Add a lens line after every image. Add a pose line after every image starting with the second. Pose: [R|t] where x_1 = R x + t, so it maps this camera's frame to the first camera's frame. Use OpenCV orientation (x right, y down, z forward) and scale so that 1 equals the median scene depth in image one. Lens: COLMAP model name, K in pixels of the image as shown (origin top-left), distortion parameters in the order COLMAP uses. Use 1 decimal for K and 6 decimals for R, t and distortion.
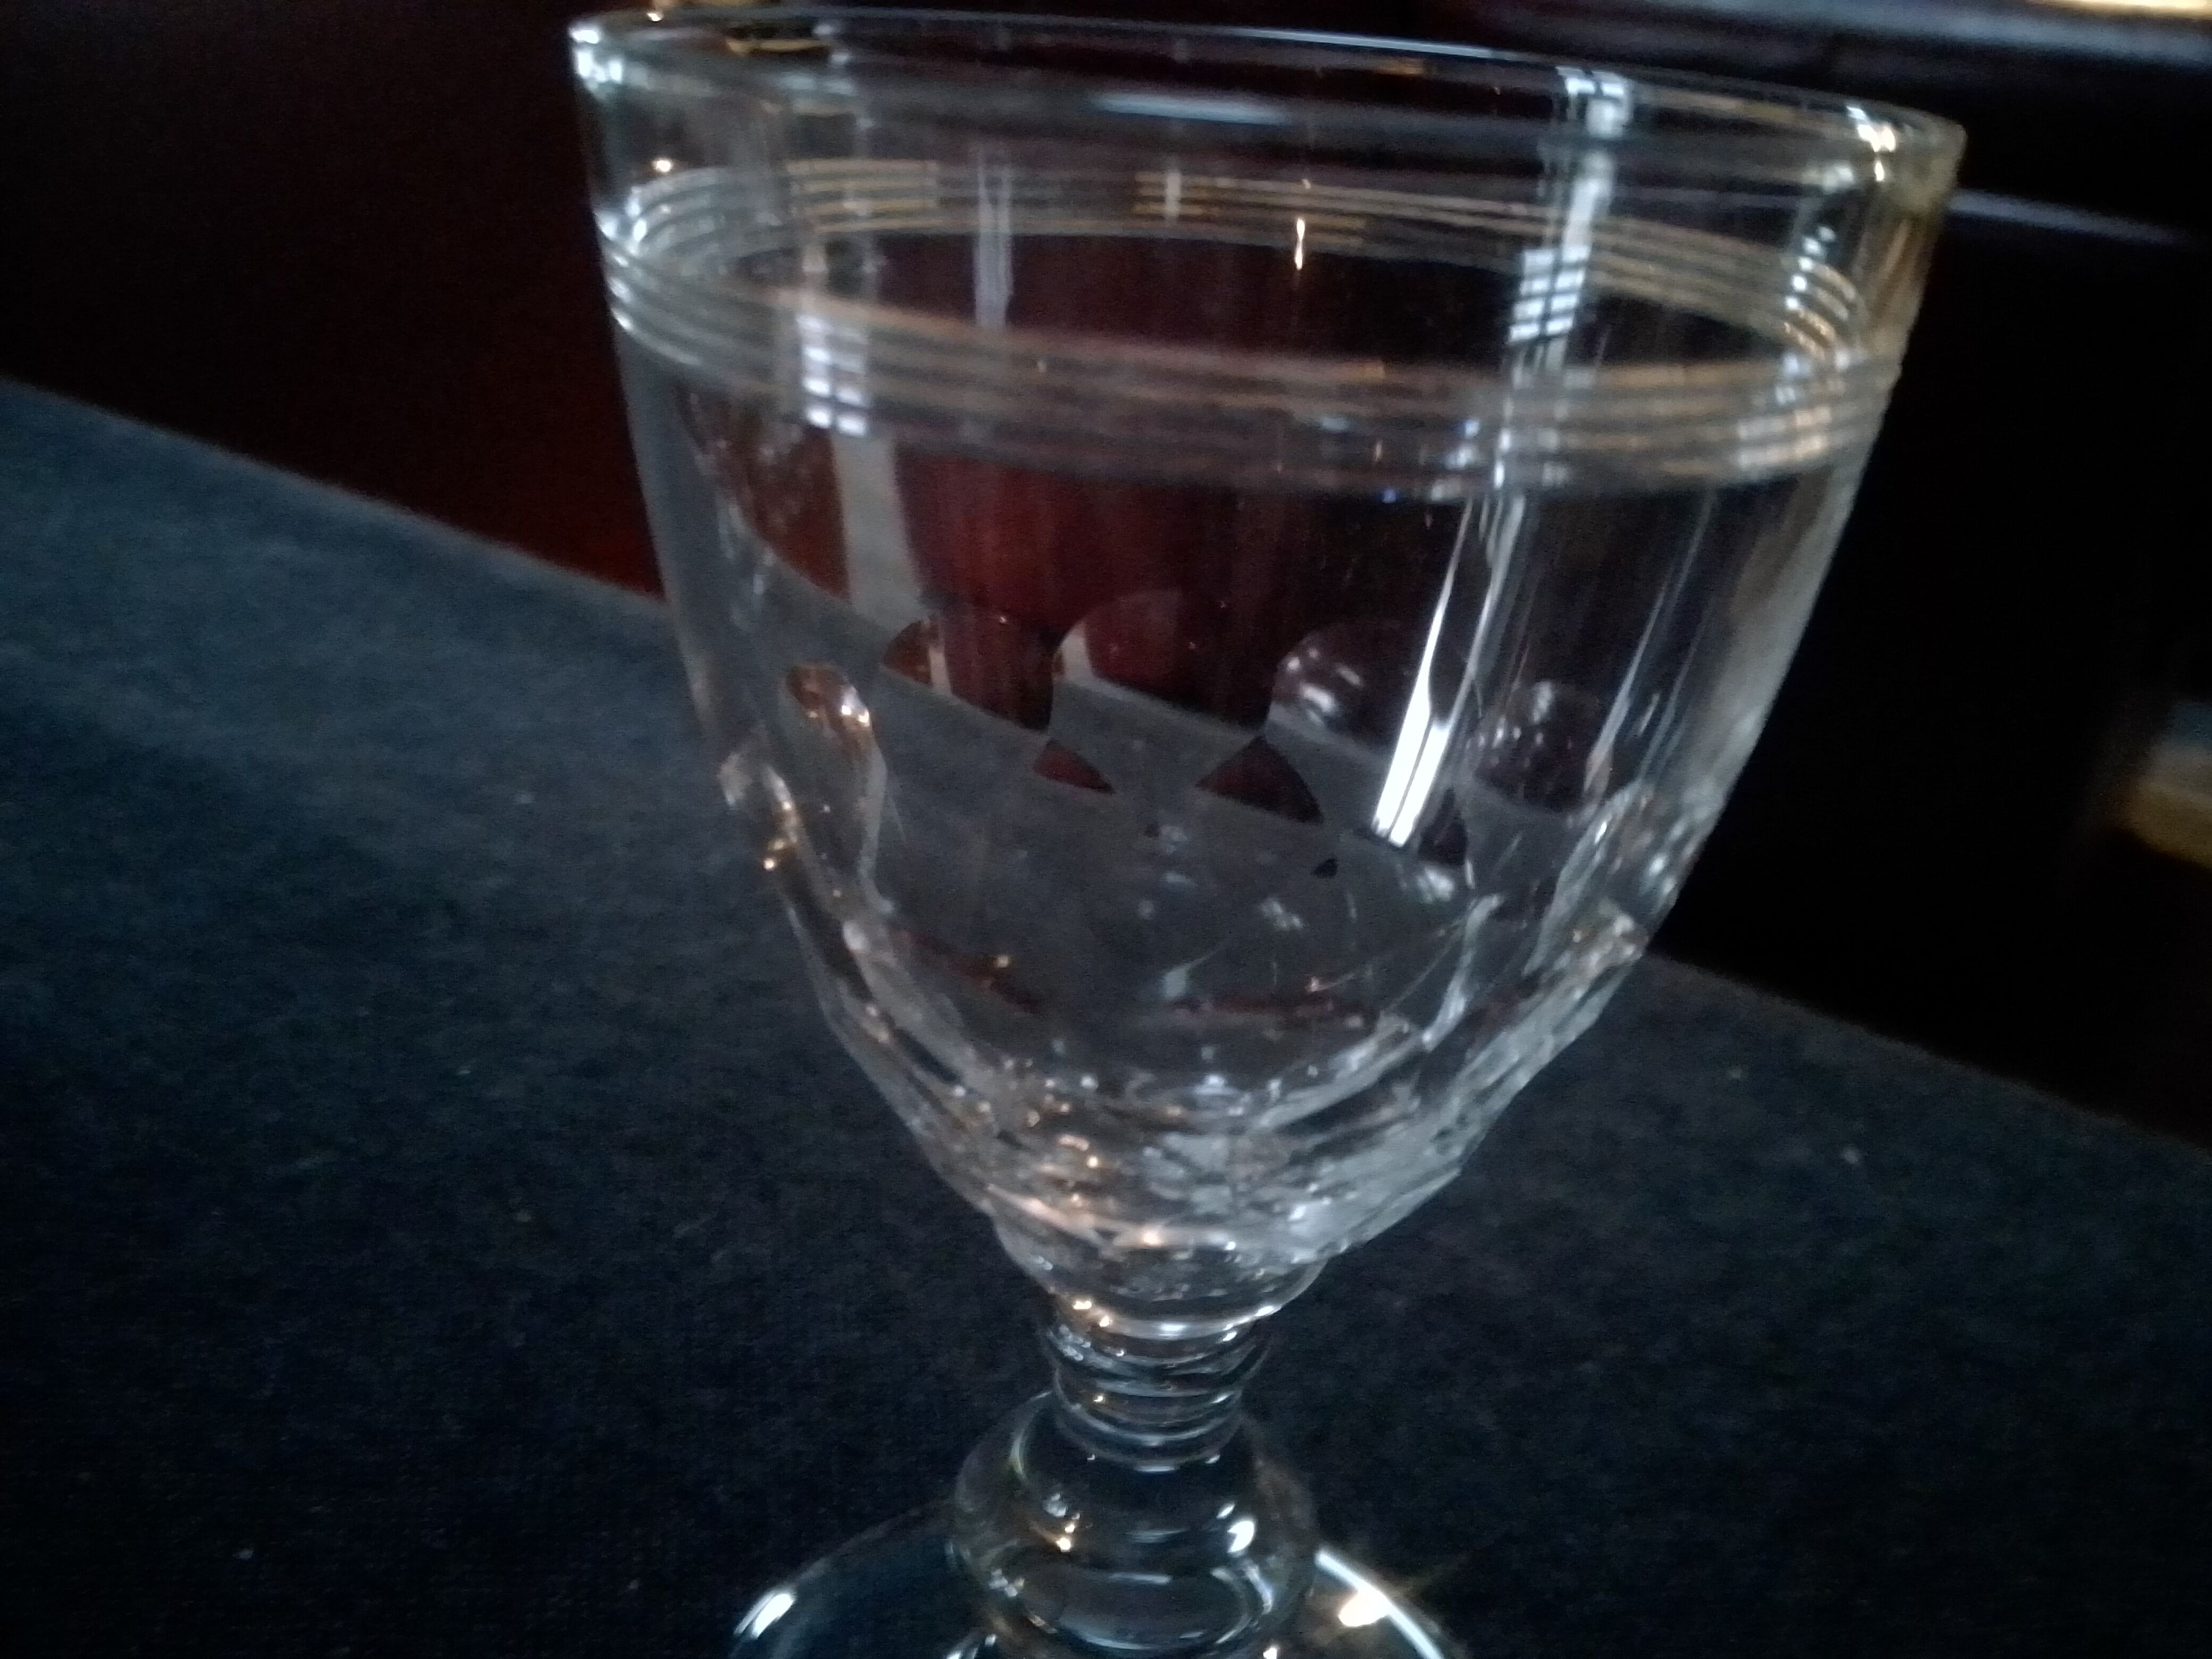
lens RADIAL K [[1775.3, 0, 1054.0], [0, 1775.3, 802.6], [0, 0, 1]] dist [0.013026, -0.081525]
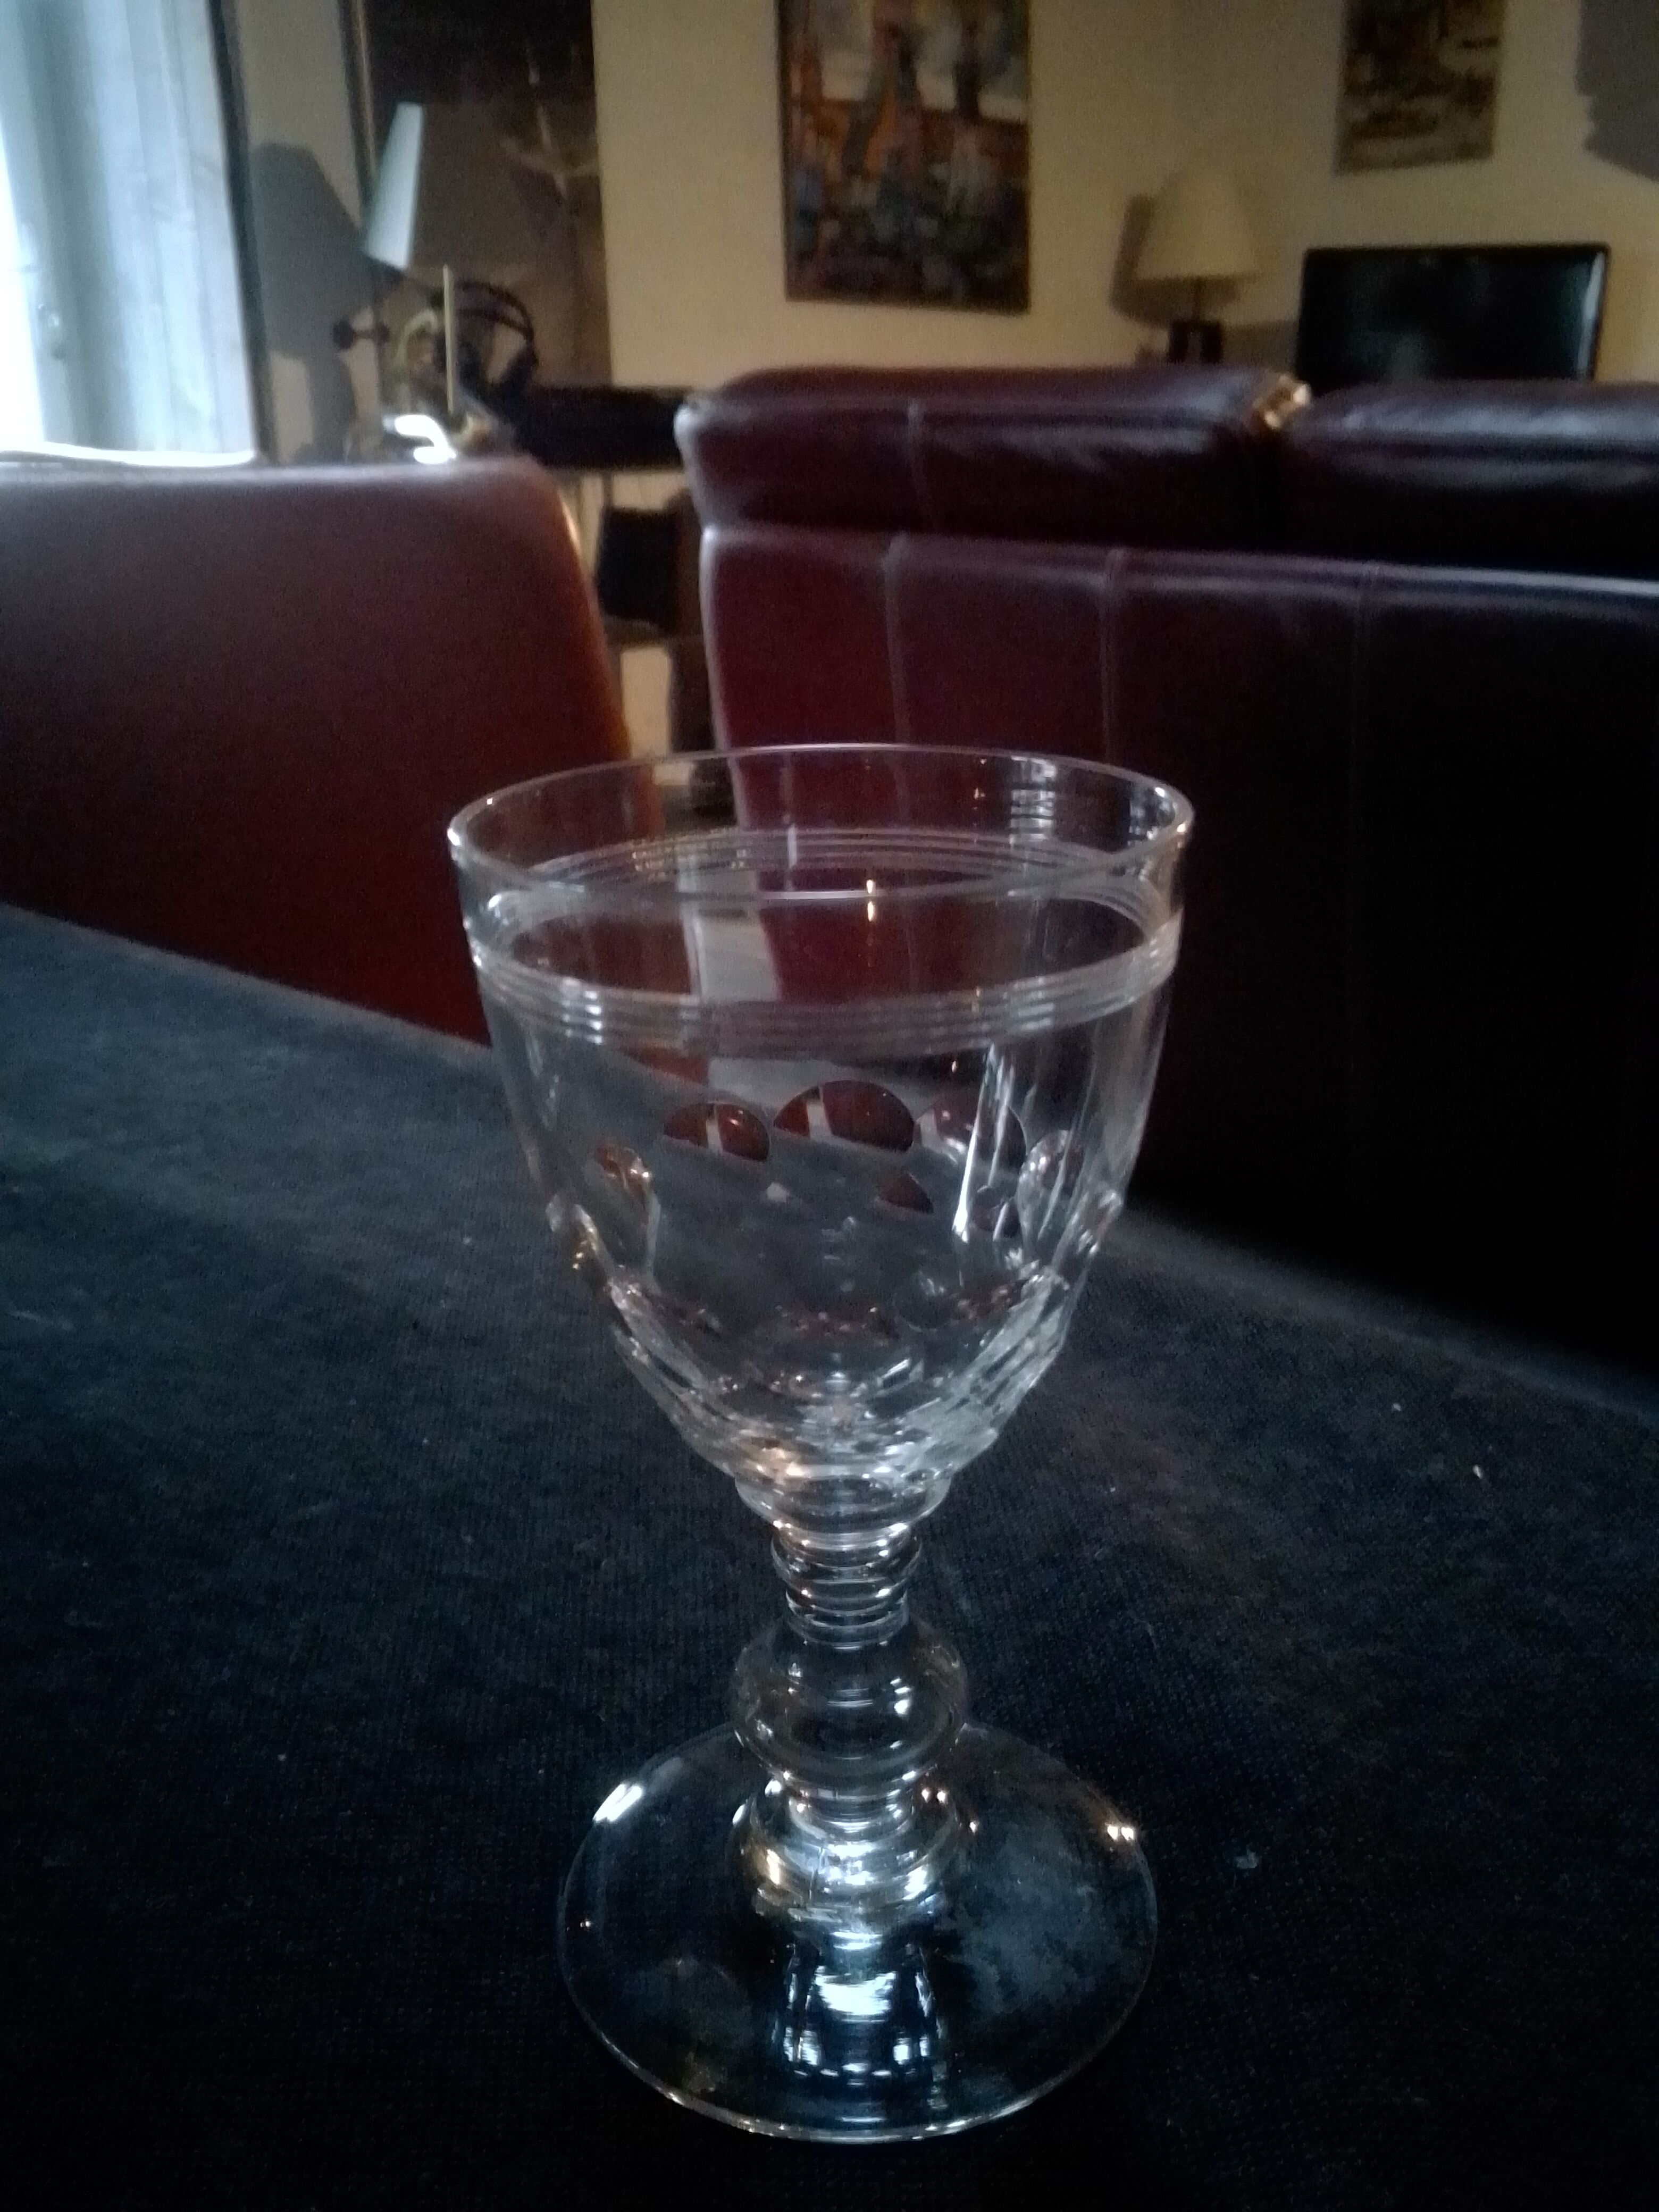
lens RADIAL K [[1775.3, 0, 832.8], [0, 1775.3, 1099.9], [0, 0, 1]] dist [0.013026, -0.081525]
pose [[0.993723, -0.053566, -0.098211, 0.139417], [0.045921, 0.995855, -0.078514, 0.012568], [0.102010, 0.073511, 0.992064, -0.373668]]
